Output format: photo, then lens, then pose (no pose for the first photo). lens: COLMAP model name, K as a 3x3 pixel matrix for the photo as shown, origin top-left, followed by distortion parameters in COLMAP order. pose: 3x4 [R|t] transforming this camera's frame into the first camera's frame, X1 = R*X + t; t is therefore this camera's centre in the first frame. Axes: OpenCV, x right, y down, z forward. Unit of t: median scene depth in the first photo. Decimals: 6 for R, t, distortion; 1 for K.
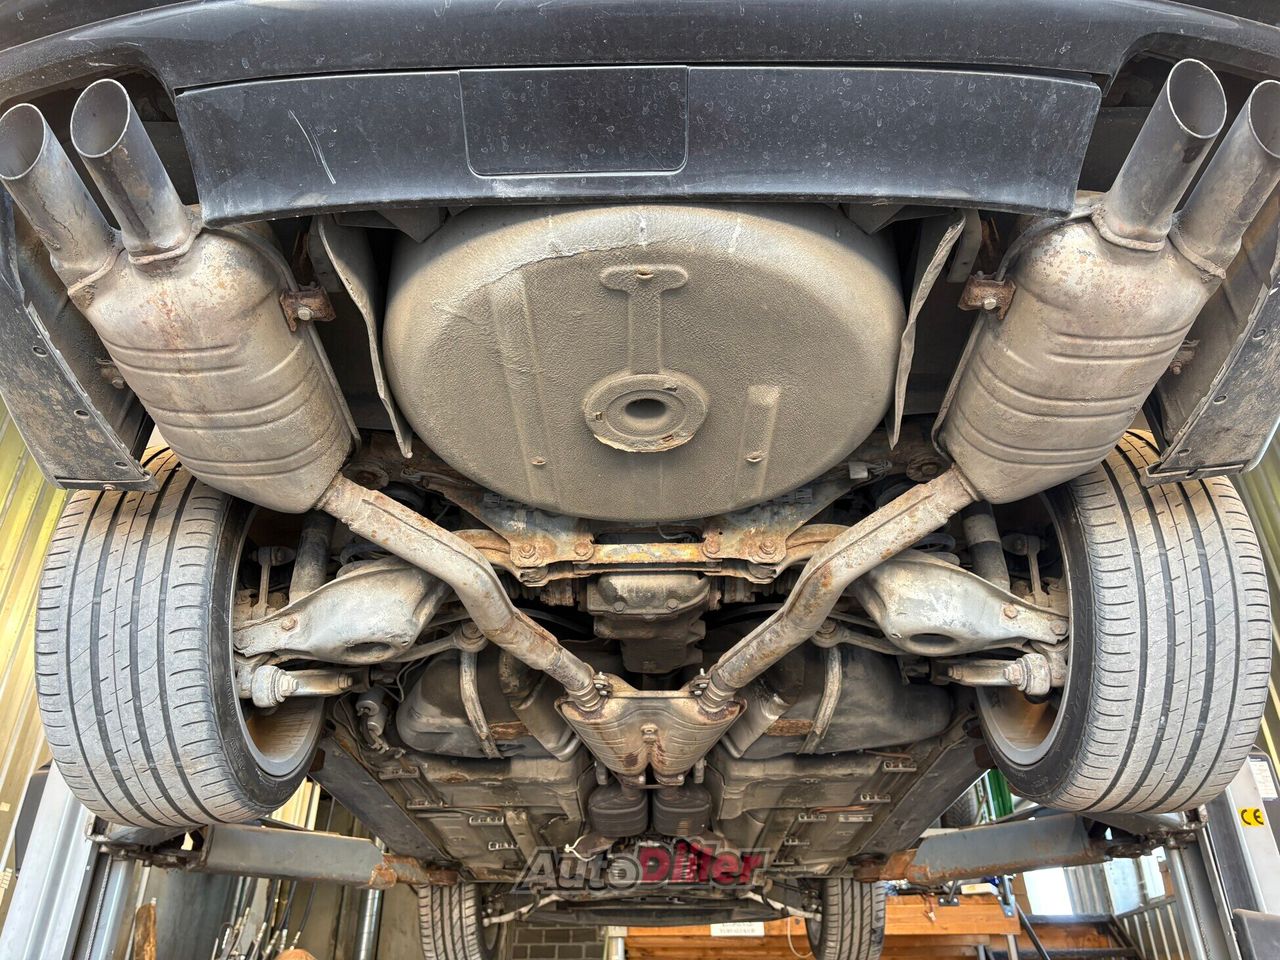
lens RADIAL K [[954.6, 0, 640.0], [0, 954.6, 480.0], [0, 0, 1]] dist [0.019140, -0.003571]
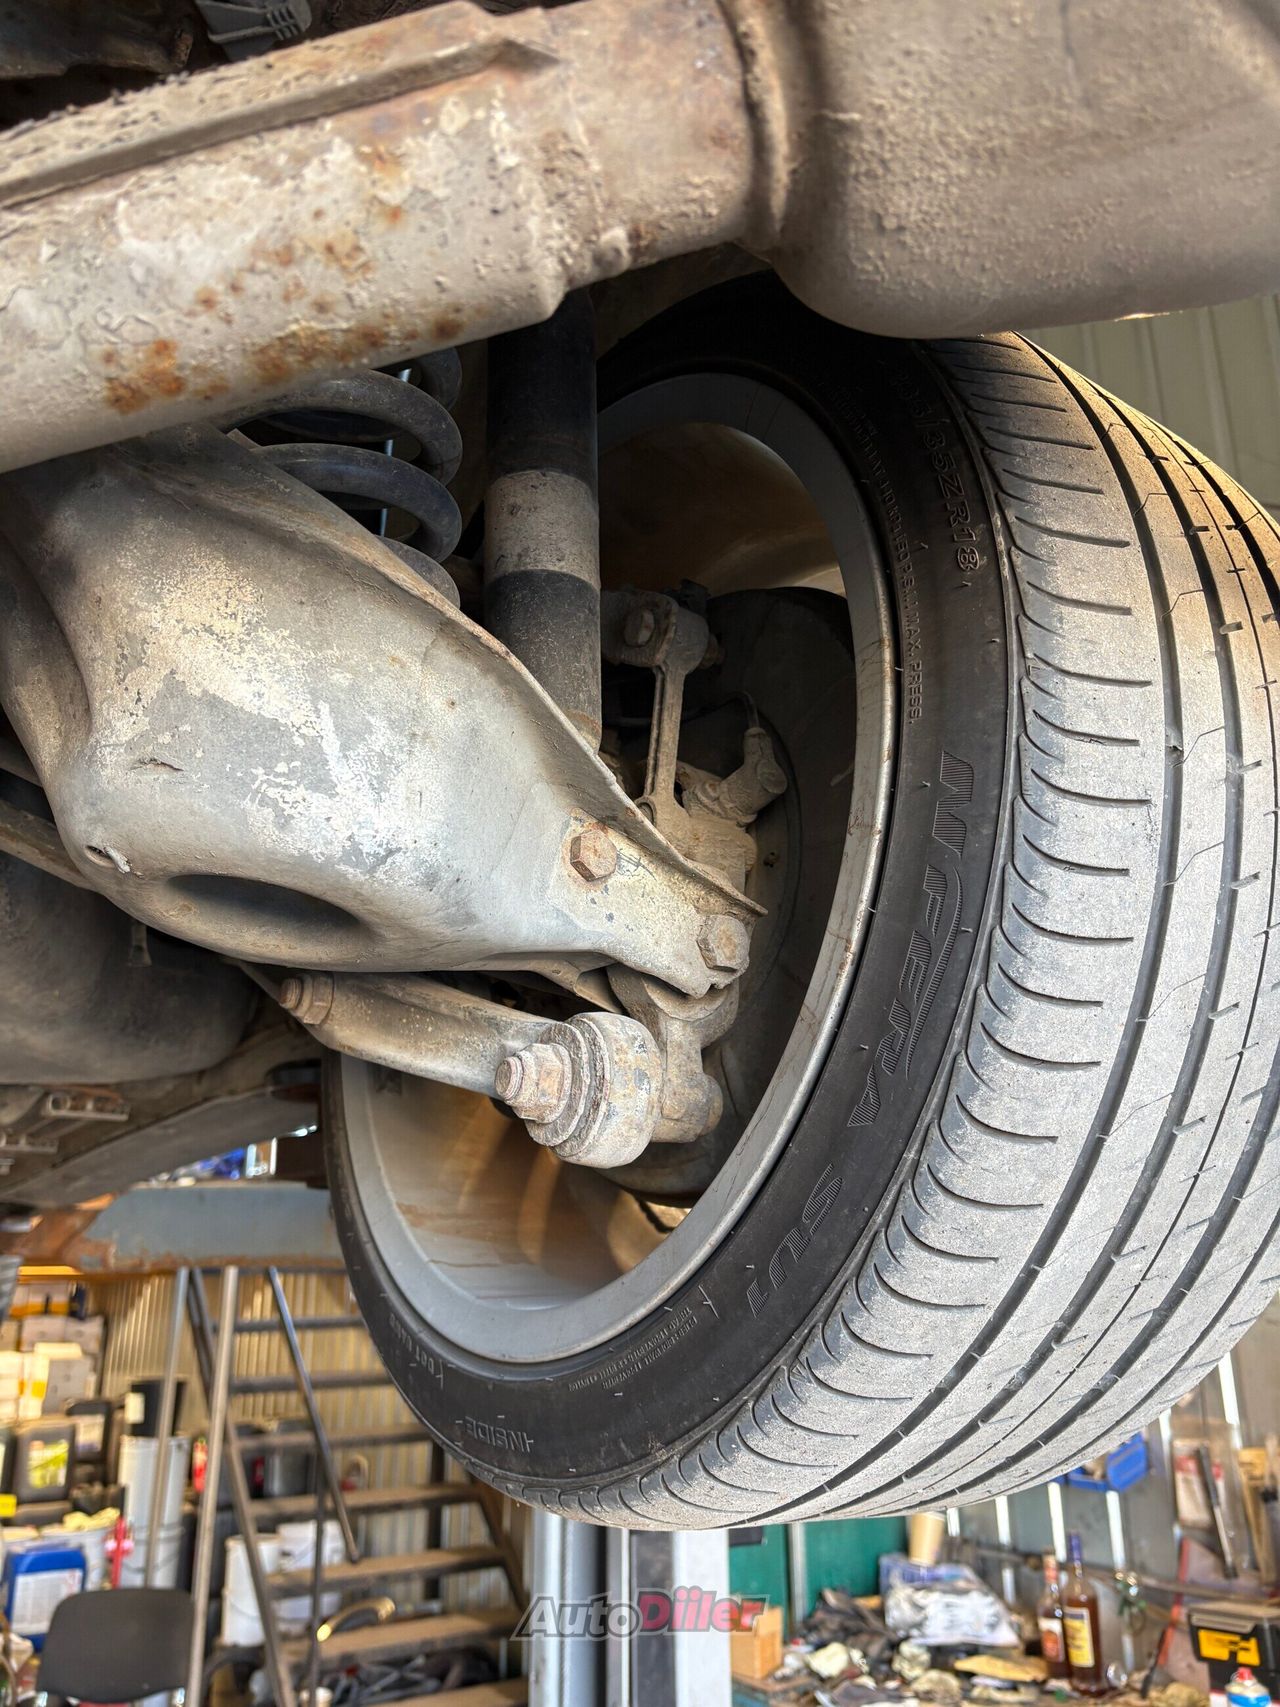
lens RADIAL K [[1273.1, 0, 640.0], [0, 1273.1, 853.5], [0, 0, 1]] dist [0.019140, -0.003571]
pose [[0.802668, 0.189189, 0.565625, 0.205846], [-0.303291, 0.946059, 0.113960, 0.095717], [-0.513555, -0.263021, 0.816750, 0.720759]]
